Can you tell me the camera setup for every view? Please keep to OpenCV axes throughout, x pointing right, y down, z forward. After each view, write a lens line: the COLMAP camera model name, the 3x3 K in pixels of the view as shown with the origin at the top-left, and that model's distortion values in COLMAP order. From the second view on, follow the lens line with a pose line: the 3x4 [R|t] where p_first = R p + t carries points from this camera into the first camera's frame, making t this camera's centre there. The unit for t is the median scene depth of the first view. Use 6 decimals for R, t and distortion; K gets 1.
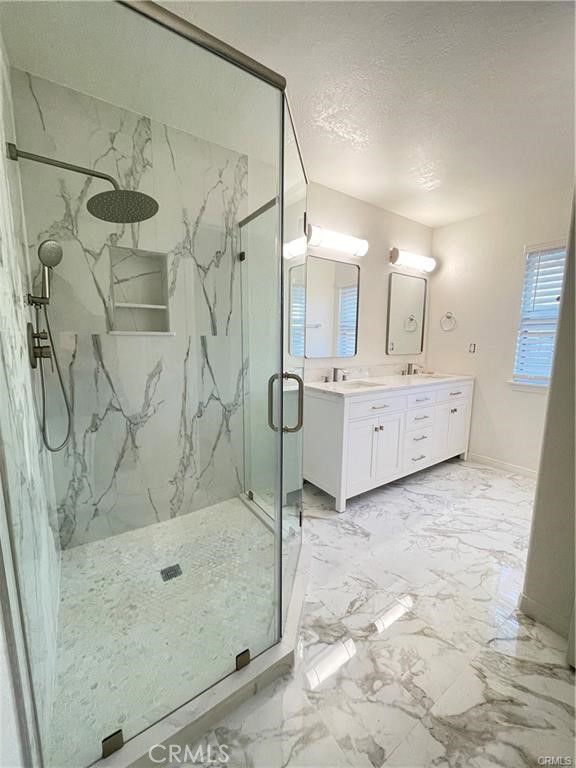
lens RADIAL K [[307.7, 0, 288.7], [0, 307.7, 382.9], [0, 0, 1]] dist [-0.002408, -0.000550]
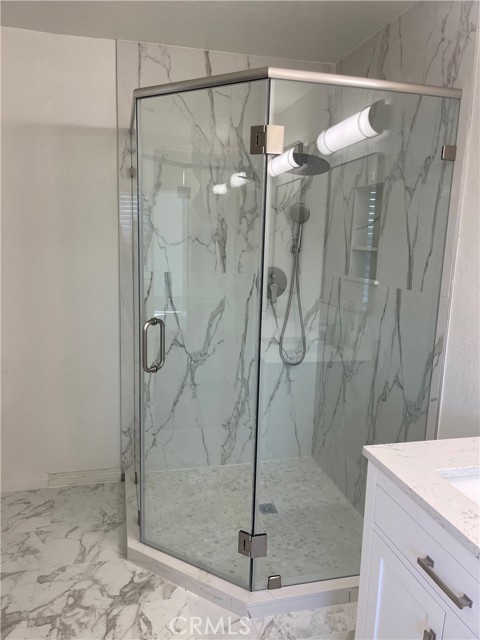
lens RADIAL K [[479.4, 0, 240.0], [0, 479.4, 320.0], [0, 0, 1]] dist [0.079317, -0.107368]
pose [[-0.346543, 0.138510, -0.927751, 0.829291], [-0.161338, 0.965498, 0.204410, -0.242667], [0.924055, 0.220518, -0.312240, 0.998803]]
